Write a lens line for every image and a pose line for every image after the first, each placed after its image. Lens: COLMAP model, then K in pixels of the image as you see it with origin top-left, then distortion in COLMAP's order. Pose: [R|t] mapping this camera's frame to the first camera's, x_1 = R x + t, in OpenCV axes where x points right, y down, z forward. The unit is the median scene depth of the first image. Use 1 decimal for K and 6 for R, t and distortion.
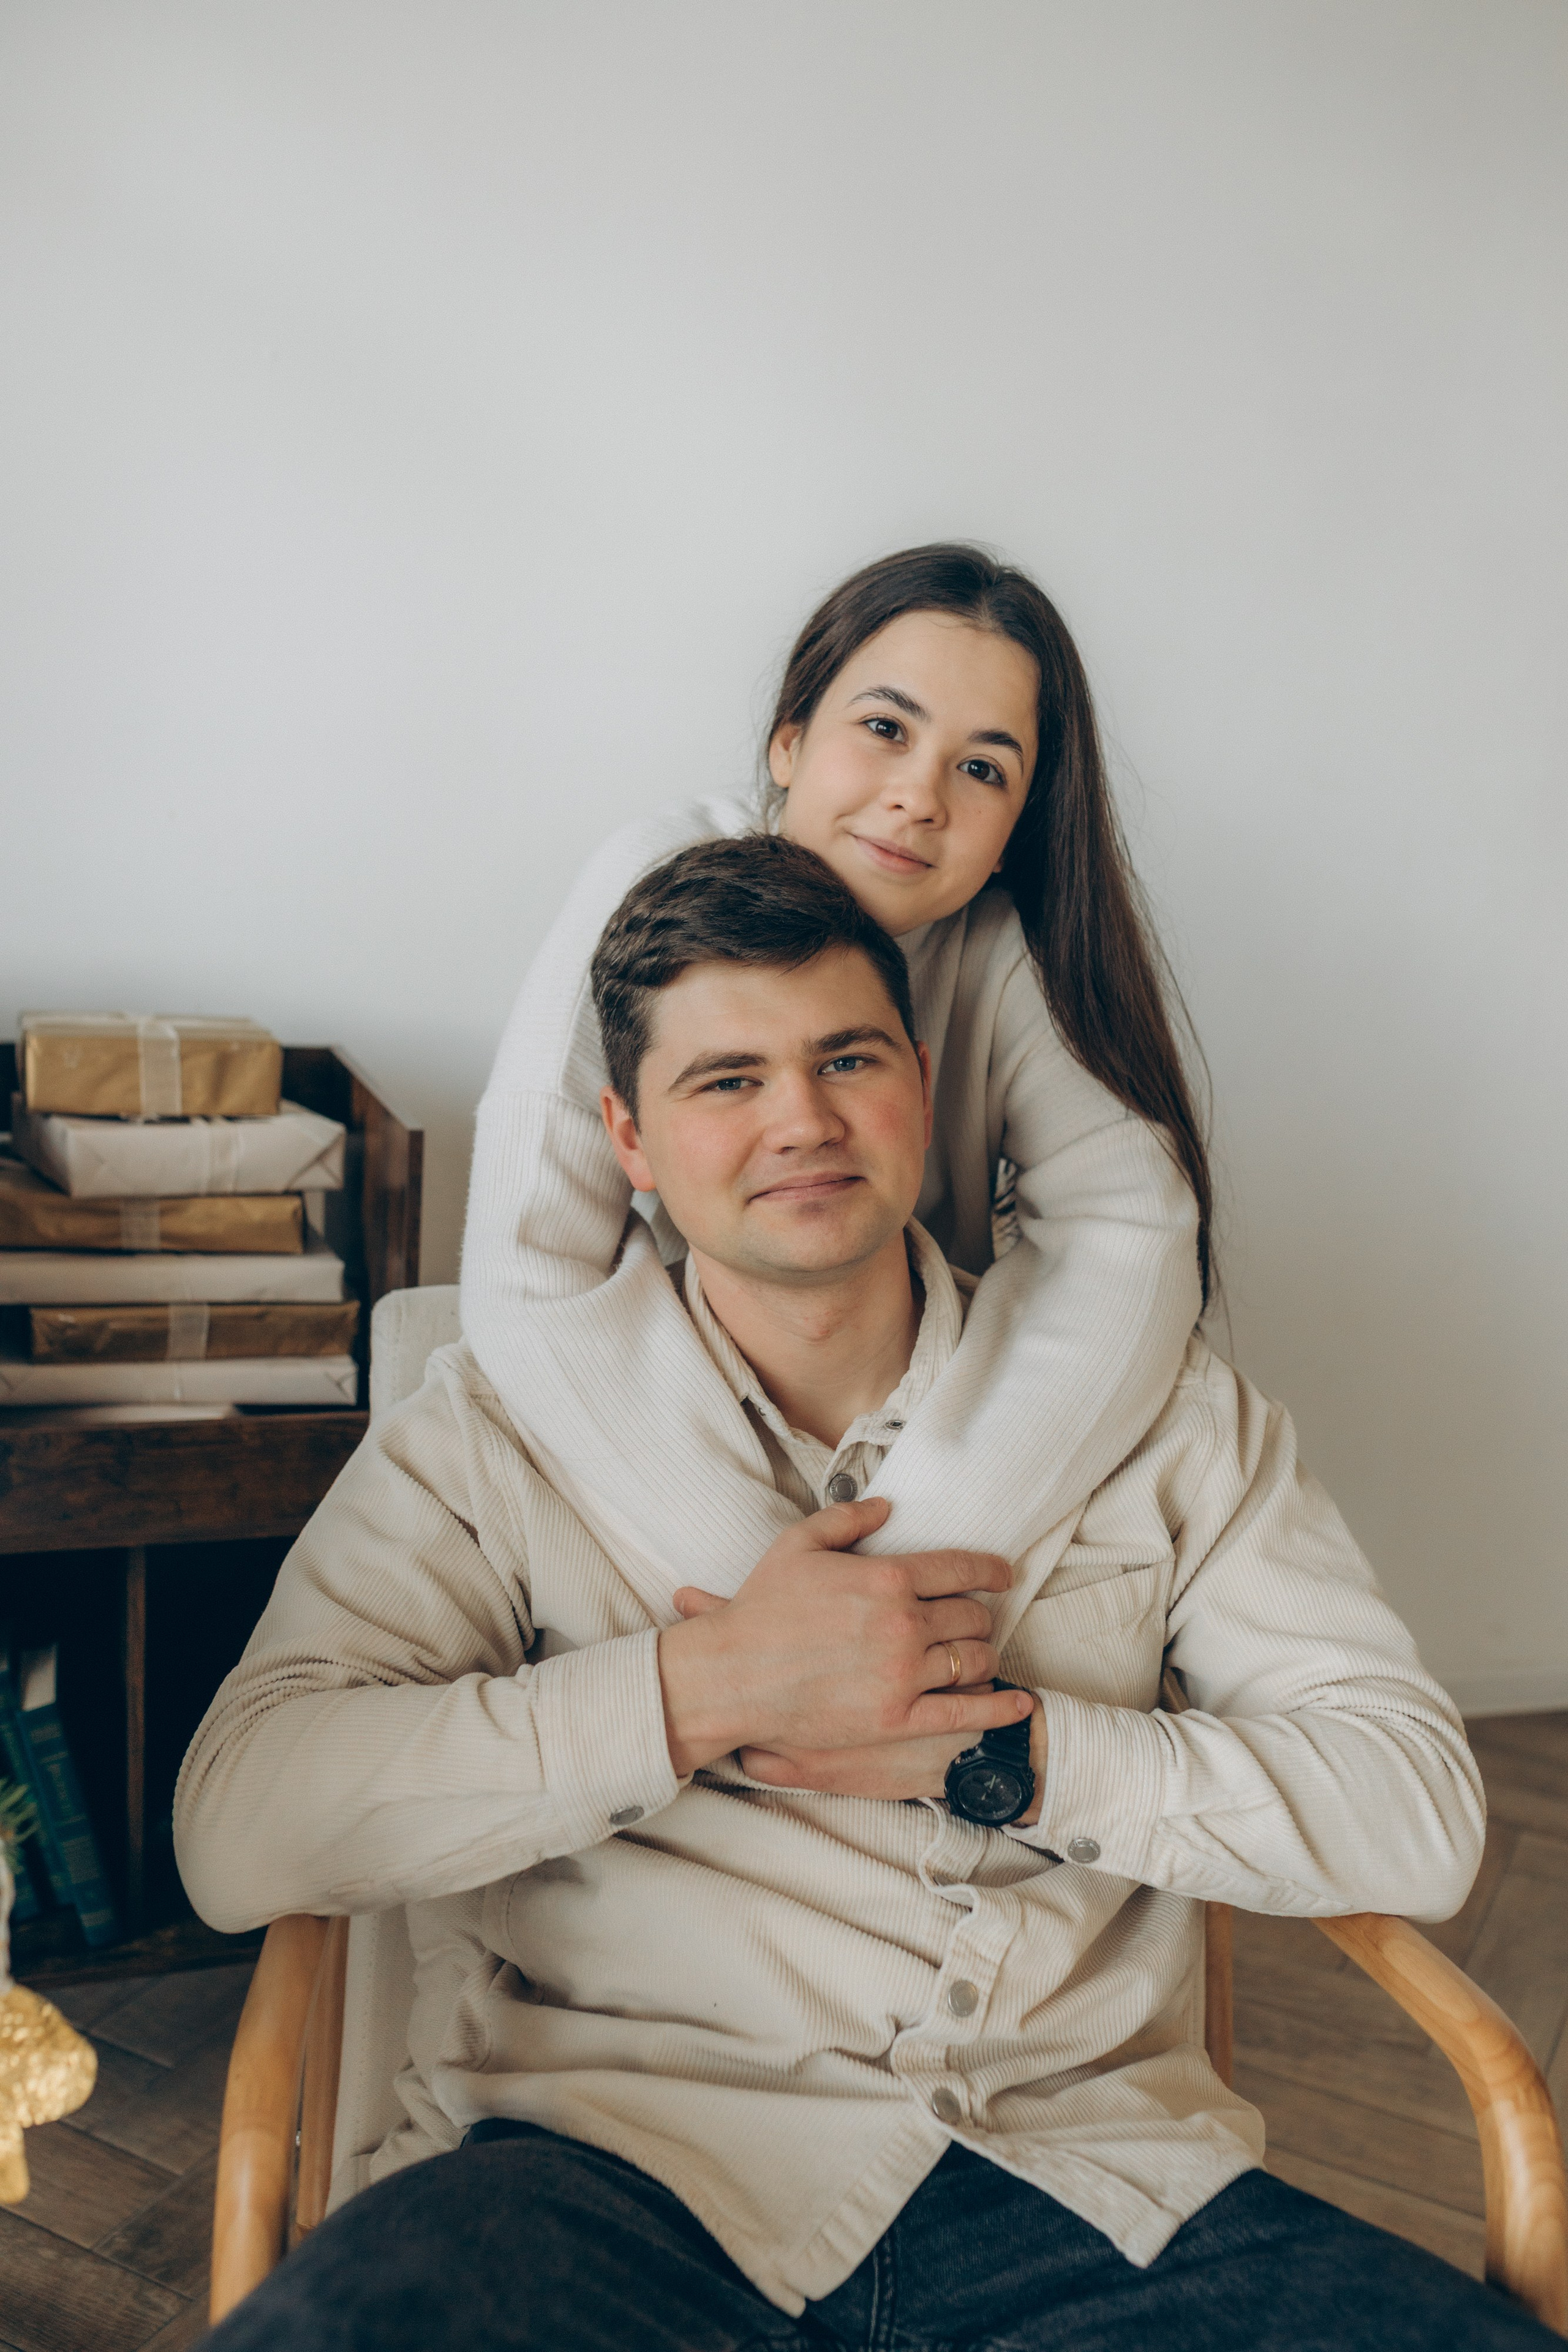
lens RADIAL K [[2207.5, 0, 790.5], [0, 2207.5, 1160.8], [0, 0, 1]] dist [-0.016120, 0.000000]
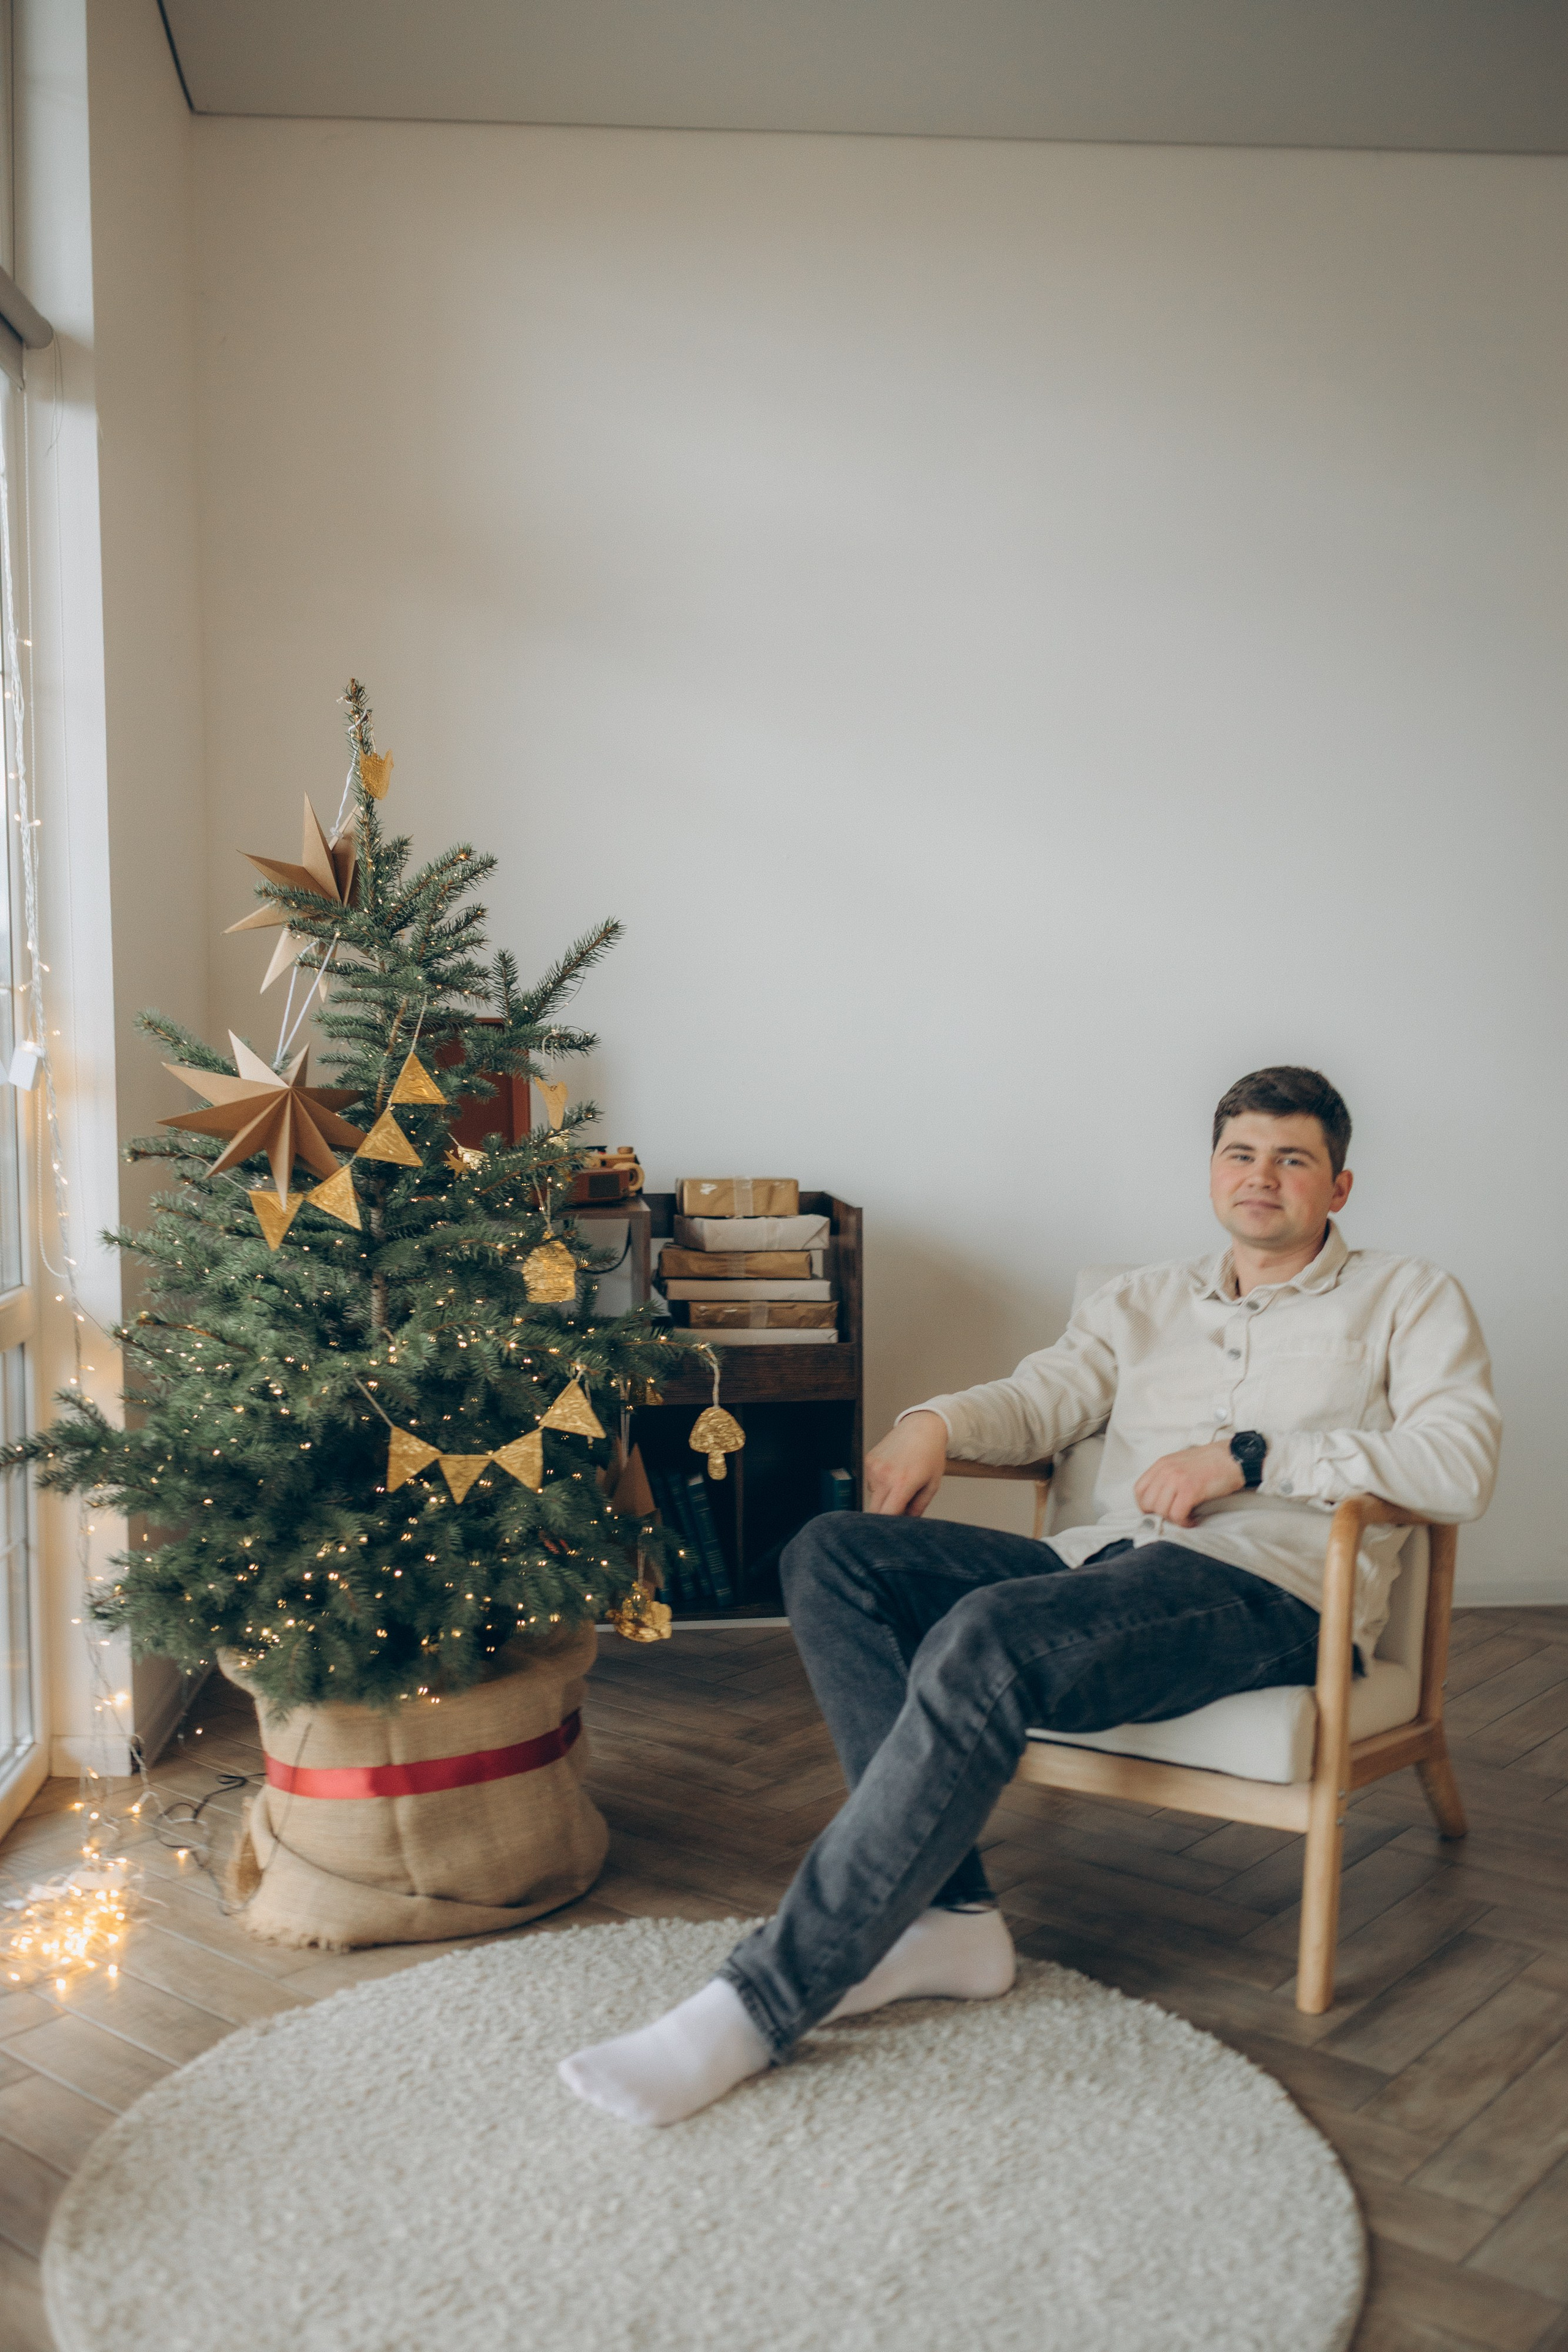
lens RADIAL K [[2207.5, 0, 763.5], [0, 2207.5, 1184.6], [0, 0, 1]] dist [-0.016120, 0.000000]
pose [[0.969388, -0.055802, -0.239110, 0.345102], [0.020979, 0.989095, -0.145780, 0.370166], [0.244637, 0.136301, 0.959987, -1.481278]]
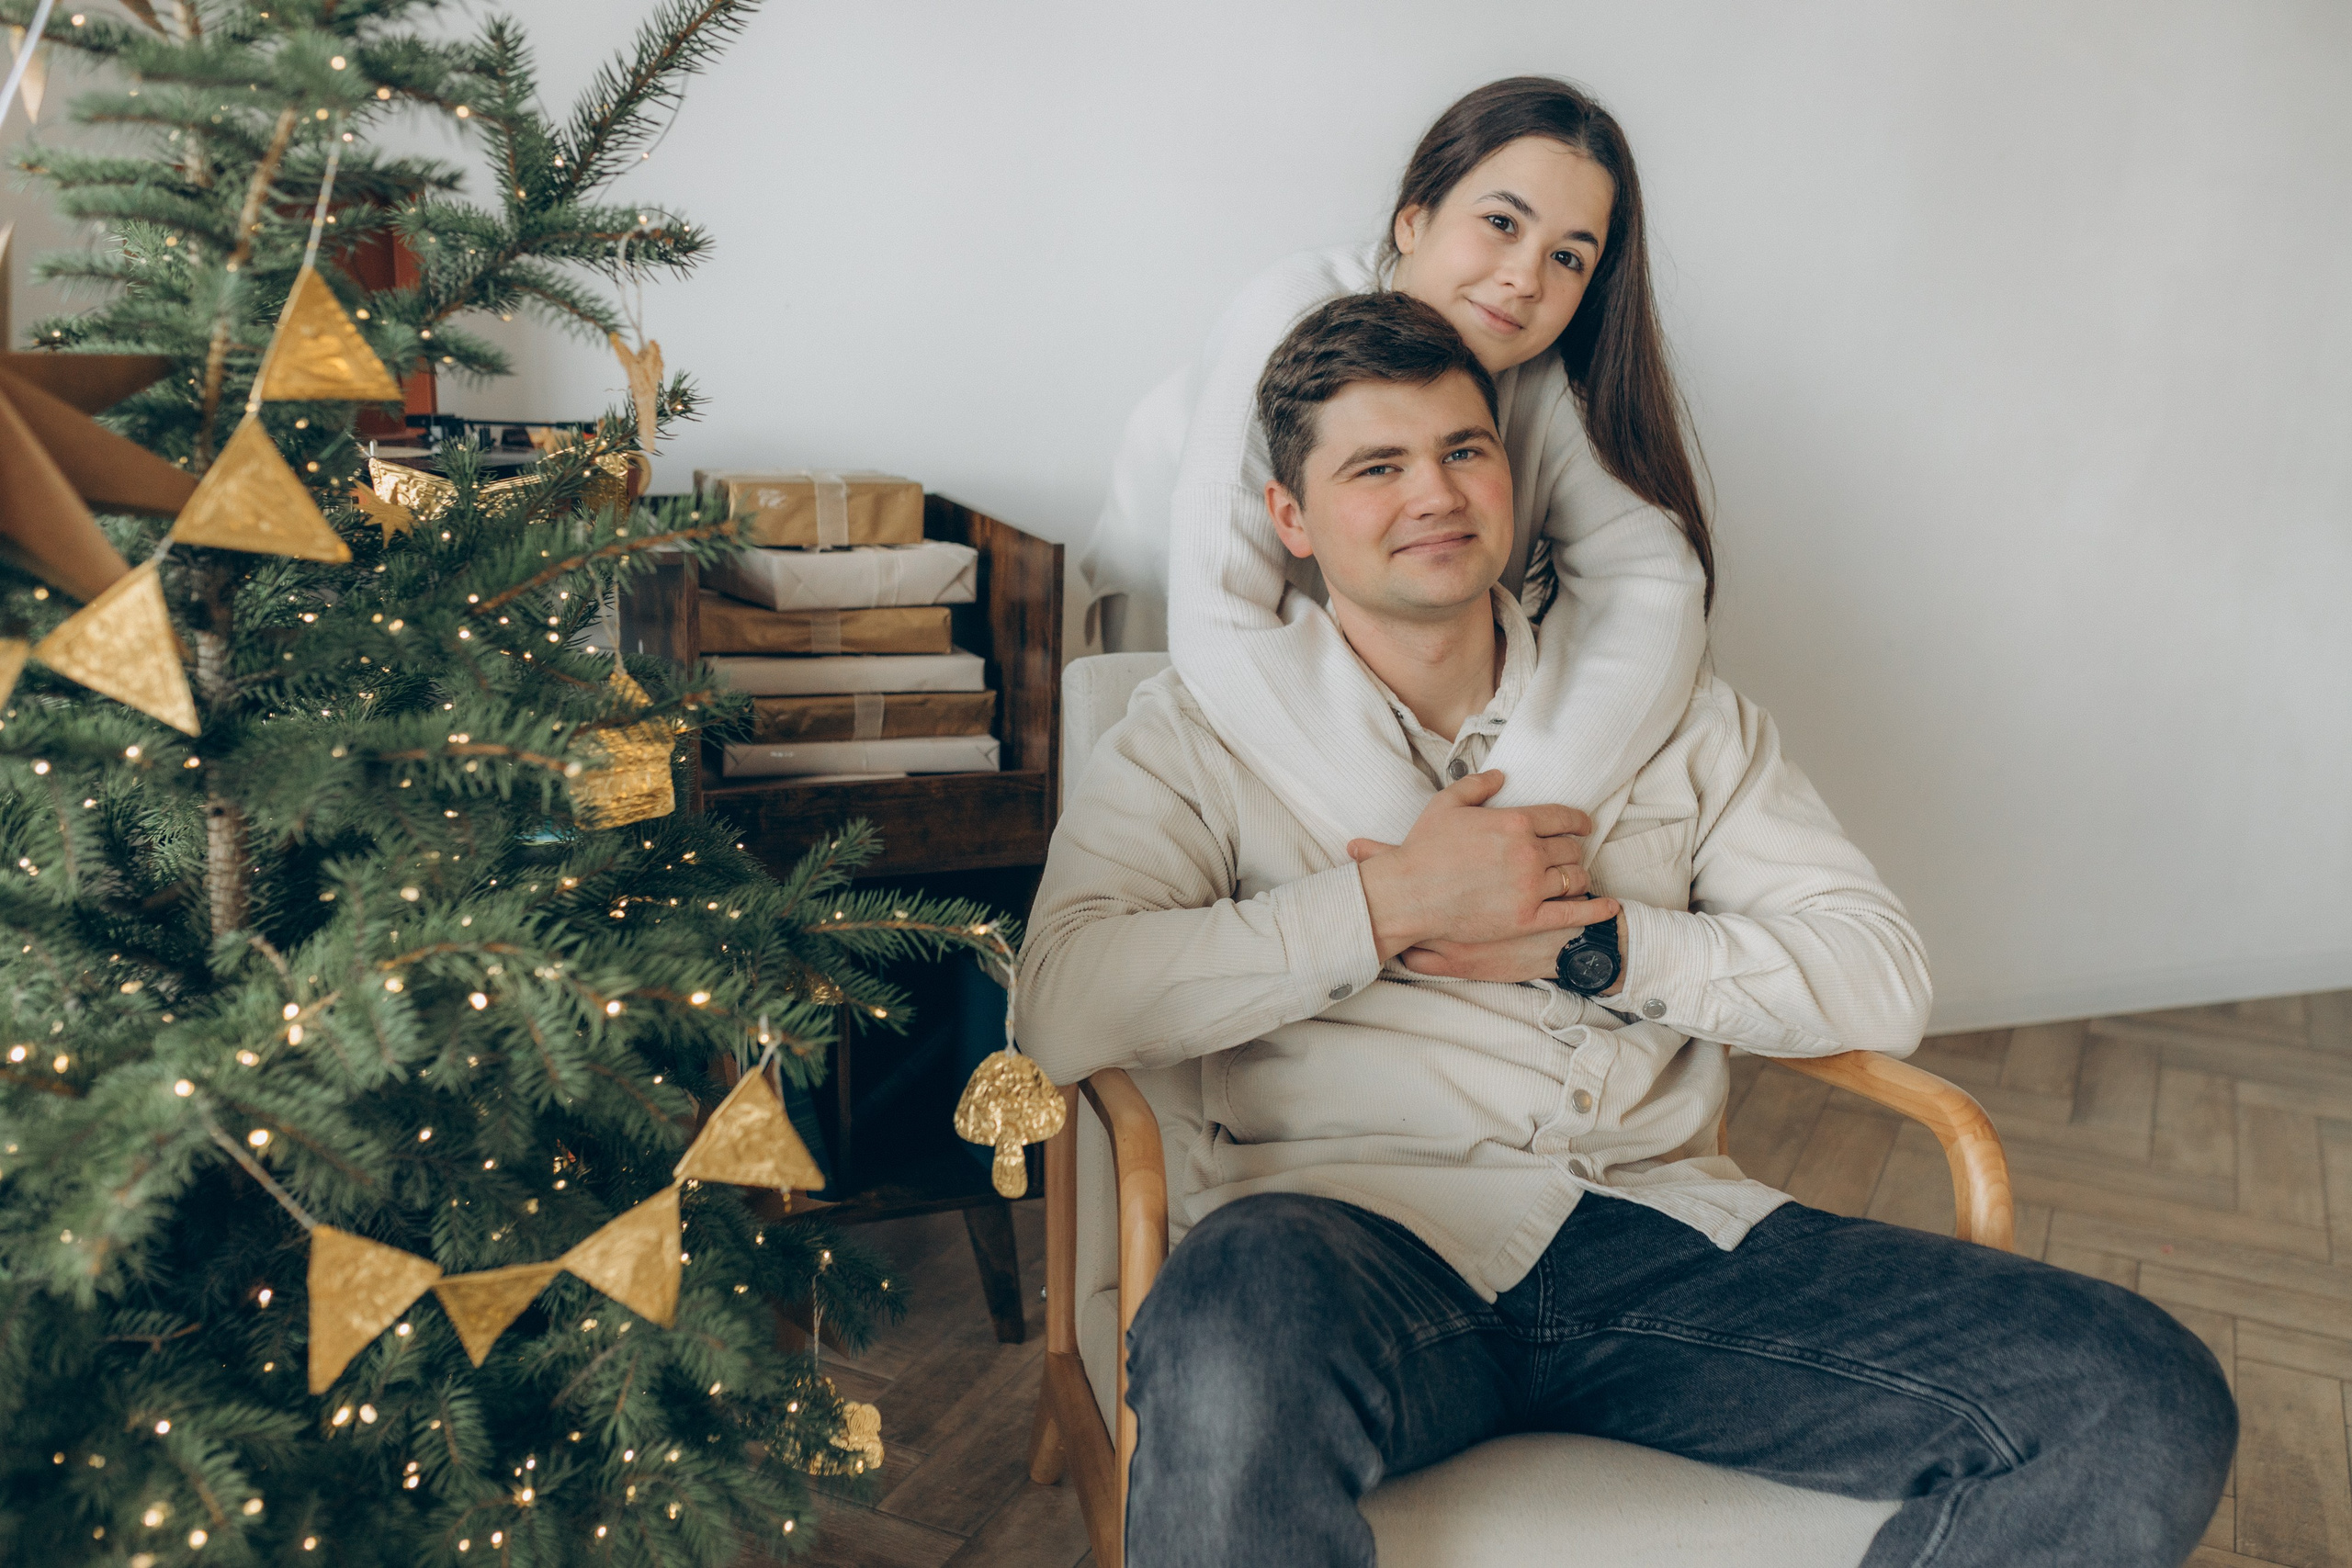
lens RADIAL K [[2207.3, 0, 1167.0], [0, 2207.3, 796.1], [0, 0, 1]] dist [-0.016120, 0.000000]
pose [[0.998707, -0.036285, 0.035617, -0.210301], [0.034396, 0.998039, 0.052298, 0.088317], [-0.037445, -0.051005, 0.997996, -0.363302]]
